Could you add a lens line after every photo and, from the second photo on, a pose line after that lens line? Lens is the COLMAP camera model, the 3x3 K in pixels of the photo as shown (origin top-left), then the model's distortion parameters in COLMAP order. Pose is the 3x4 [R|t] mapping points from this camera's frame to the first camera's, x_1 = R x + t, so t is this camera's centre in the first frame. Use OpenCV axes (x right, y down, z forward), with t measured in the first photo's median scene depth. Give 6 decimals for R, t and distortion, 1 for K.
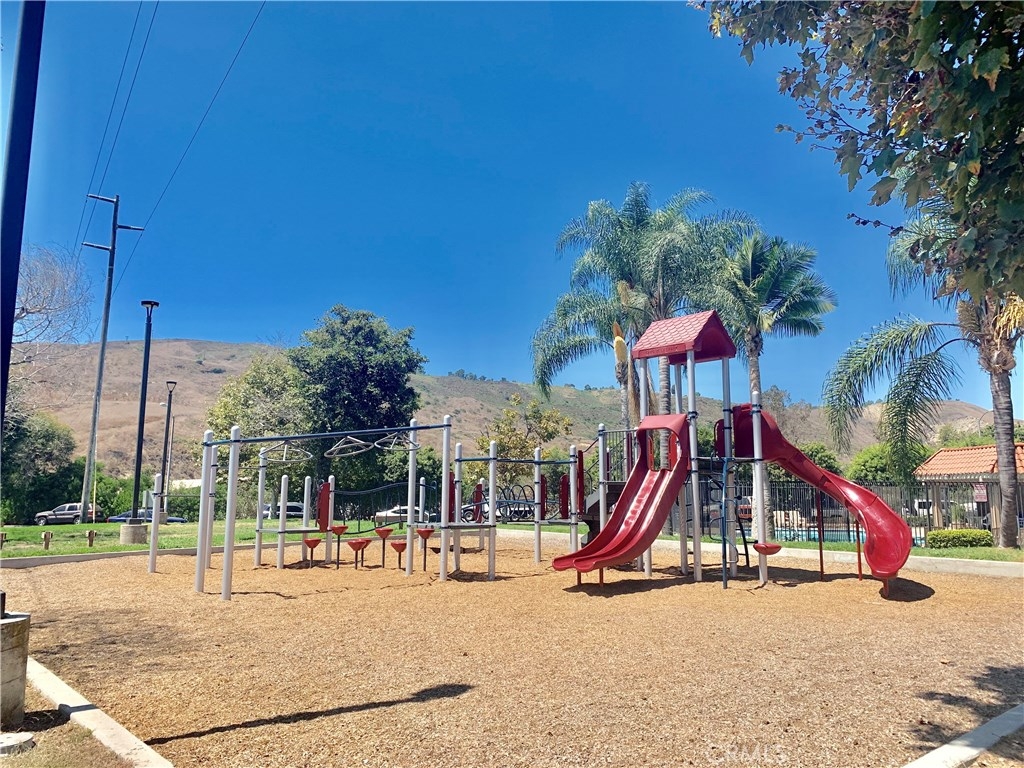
lens RADIAL K [[775.1, 0, 516.2], [0, 775.1, 378.2], [0, 0, 1]] dist [0.040453, -0.058337]
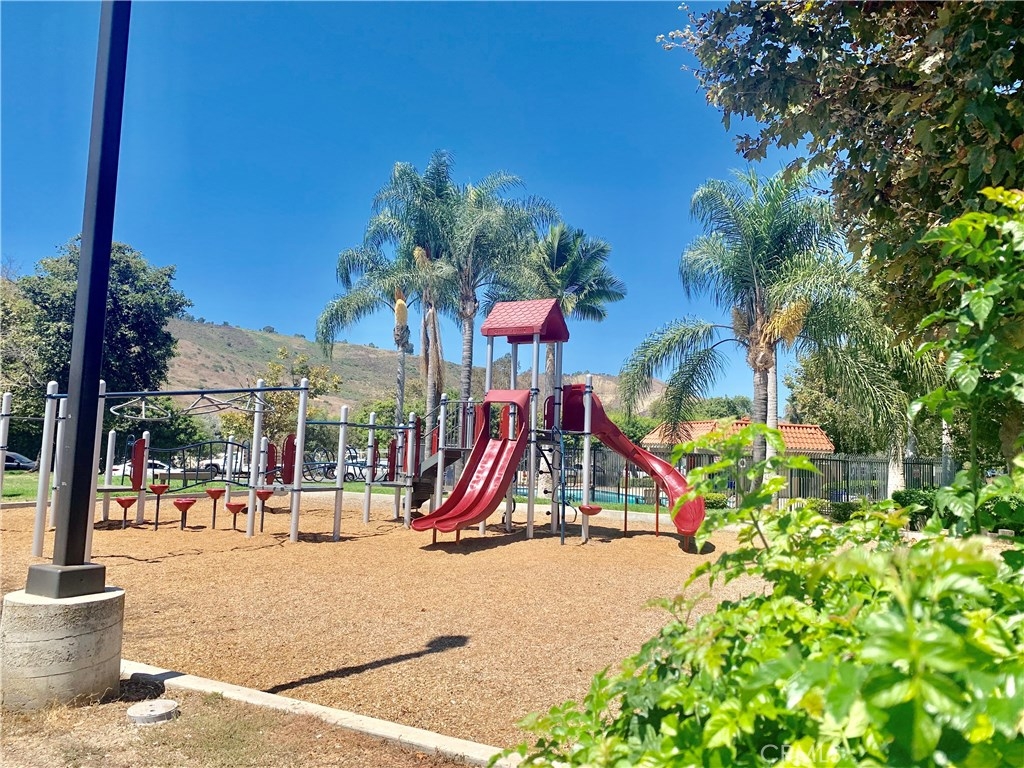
lens RADIAL K [[775.1, 0, 517.4], [0, 775.1, 387.0], [0, 0, 1]] dist [0.040453, -0.058337]
pose [[0.938219, 0.056413, 0.341412, -0.145631], [-0.079140, 0.995454, 0.052998, -0.013436], [-0.336870, -0.076743, 0.938418, -0.027063]]
